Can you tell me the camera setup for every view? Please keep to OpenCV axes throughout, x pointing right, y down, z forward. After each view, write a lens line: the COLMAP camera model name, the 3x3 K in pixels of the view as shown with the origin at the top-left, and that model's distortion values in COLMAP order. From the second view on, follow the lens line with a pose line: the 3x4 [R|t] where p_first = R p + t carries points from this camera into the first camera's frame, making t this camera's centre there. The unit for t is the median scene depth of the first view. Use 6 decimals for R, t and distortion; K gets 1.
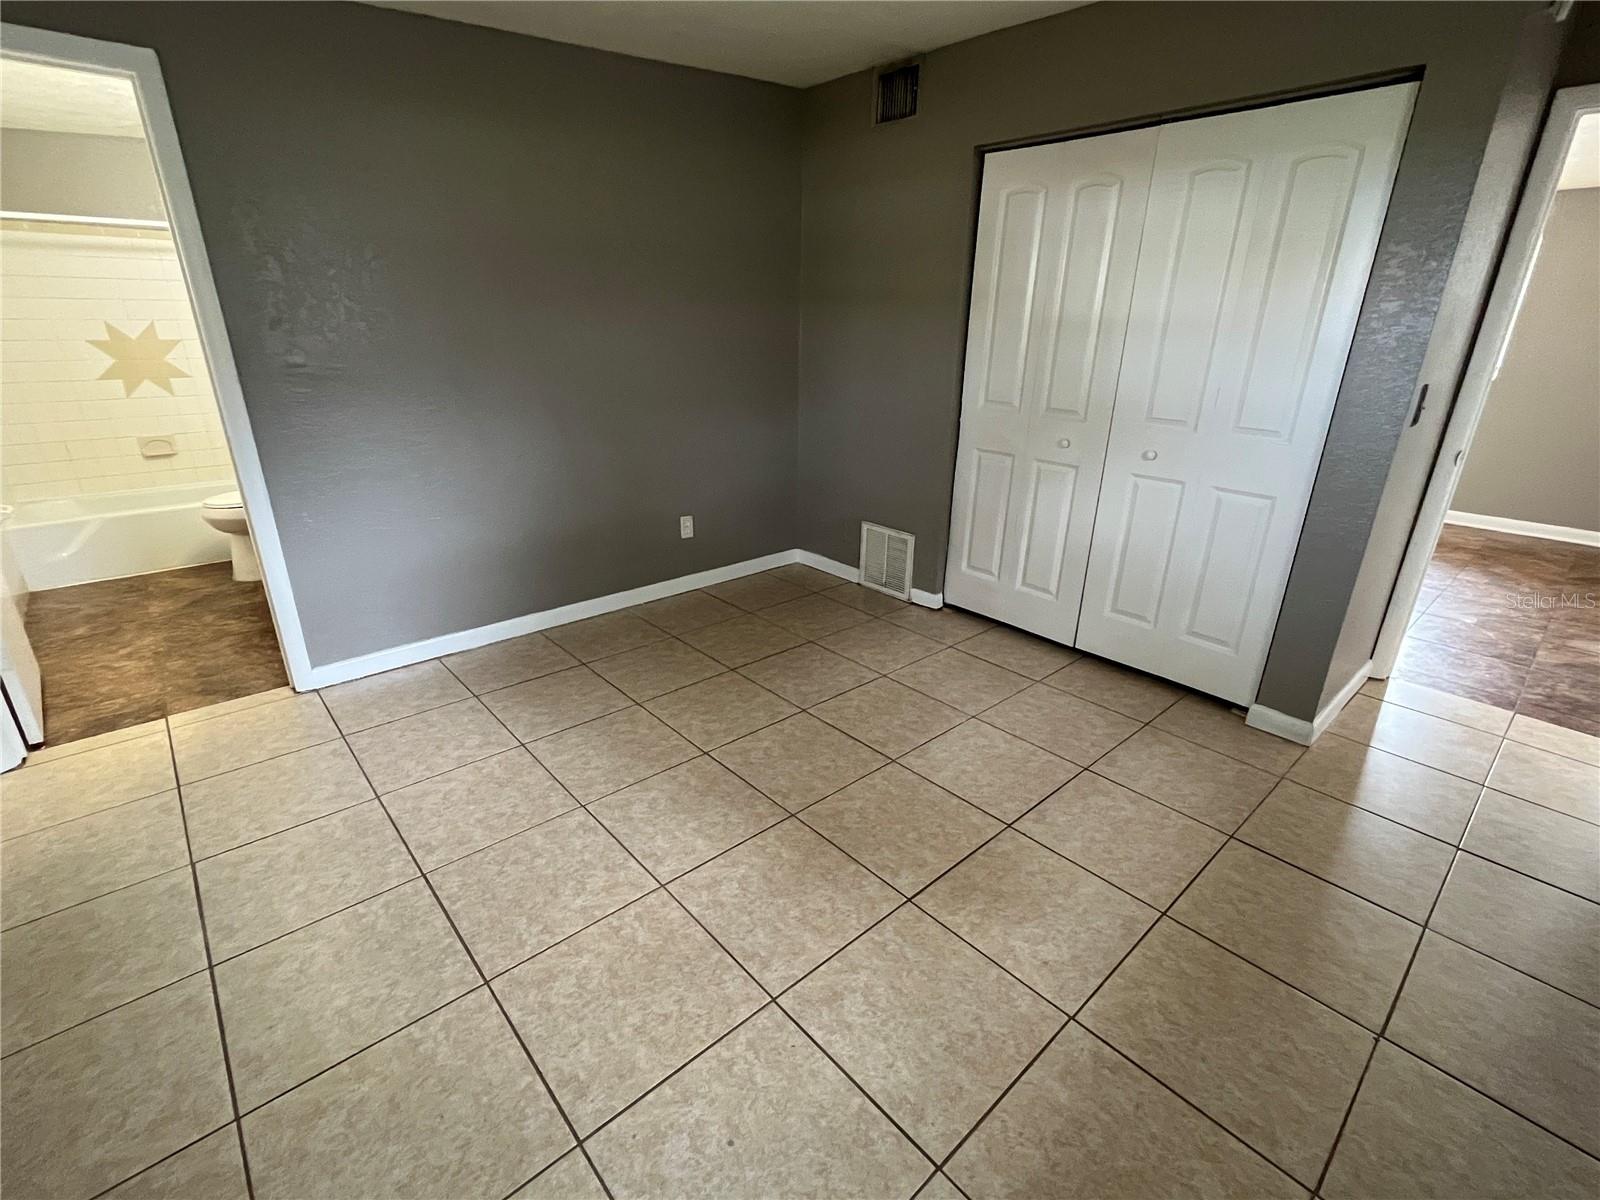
lens RADIAL K [[746.6, 0, 802.6], [0, 746.6, 591.9], [0, 0, 1]] dist [0.011971, -0.000081]
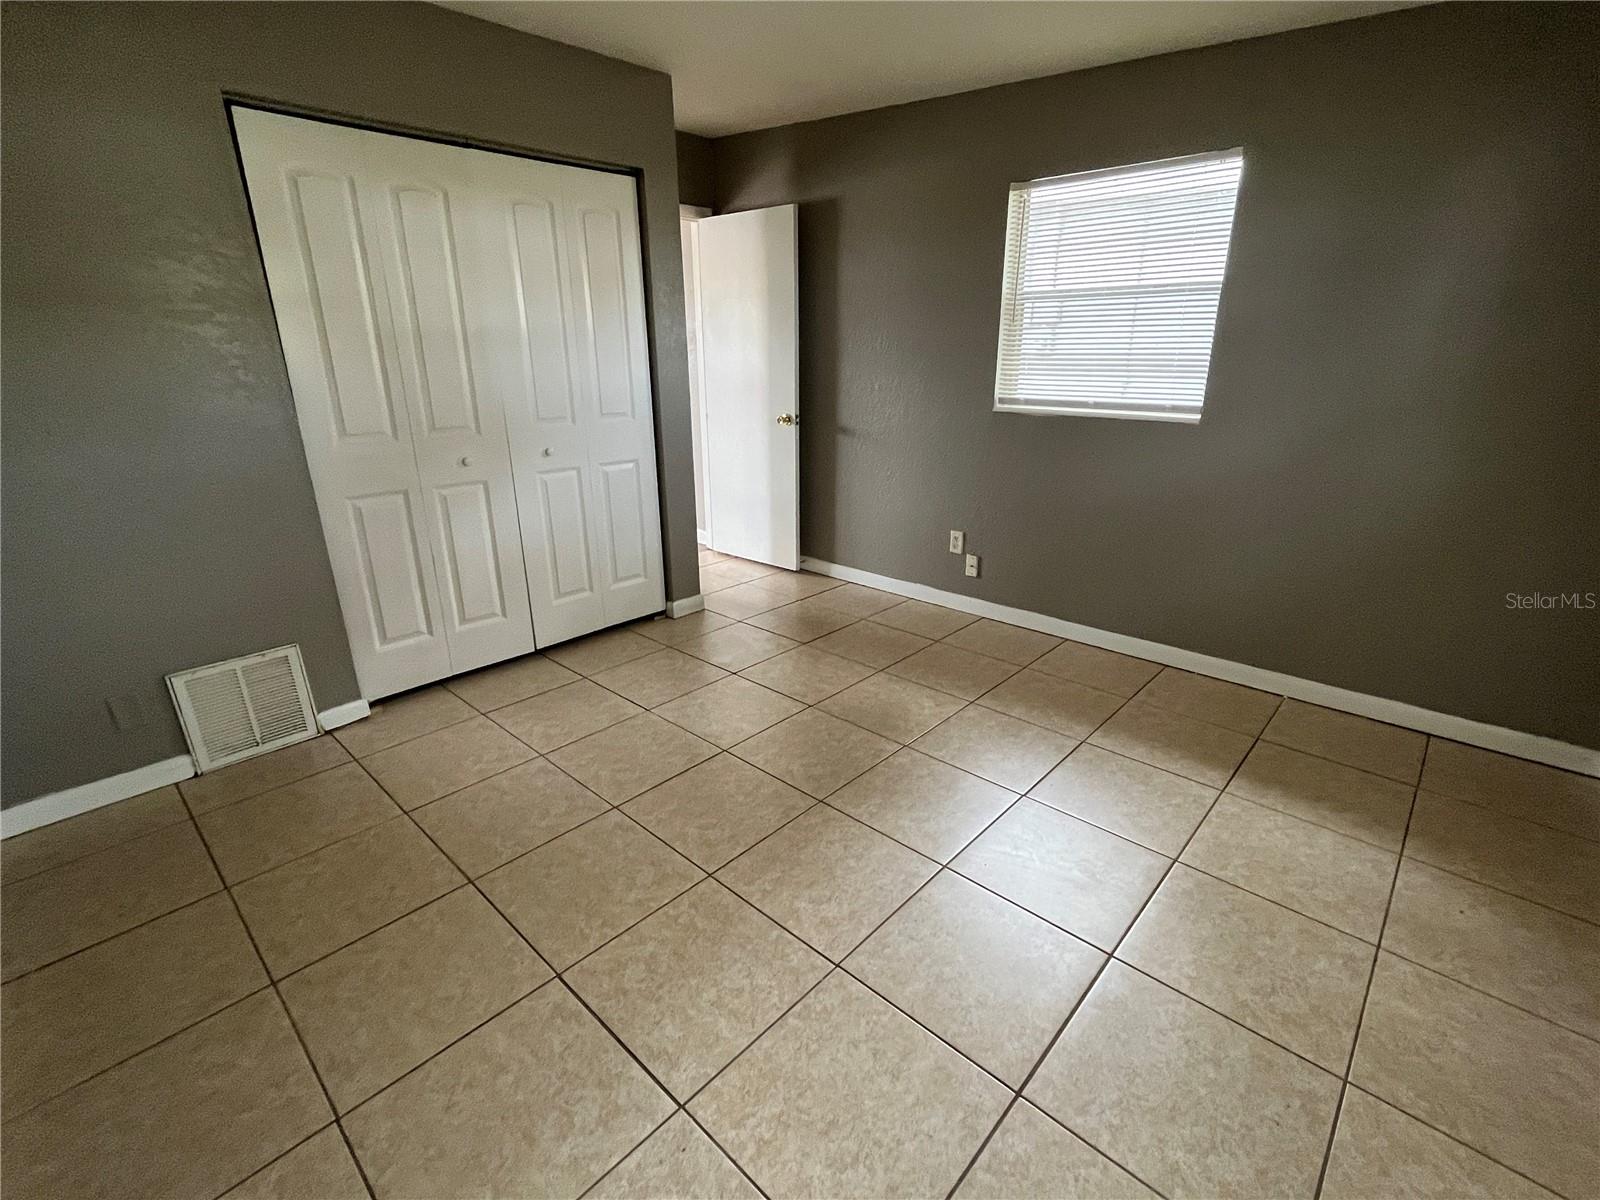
lens RADIAL K [[746.6, 0, 816.9], [0, 746.6, 596.3], [0, 0, 1]] dist [0.011971, -0.000081]
pose [[-0.094099, -0.347981, 0.932767, -0.607863], [0.344571, 0.867634, 0.358443, -0.225935], [-0.934032, 0.355134, 0.038261, 0.577994]]
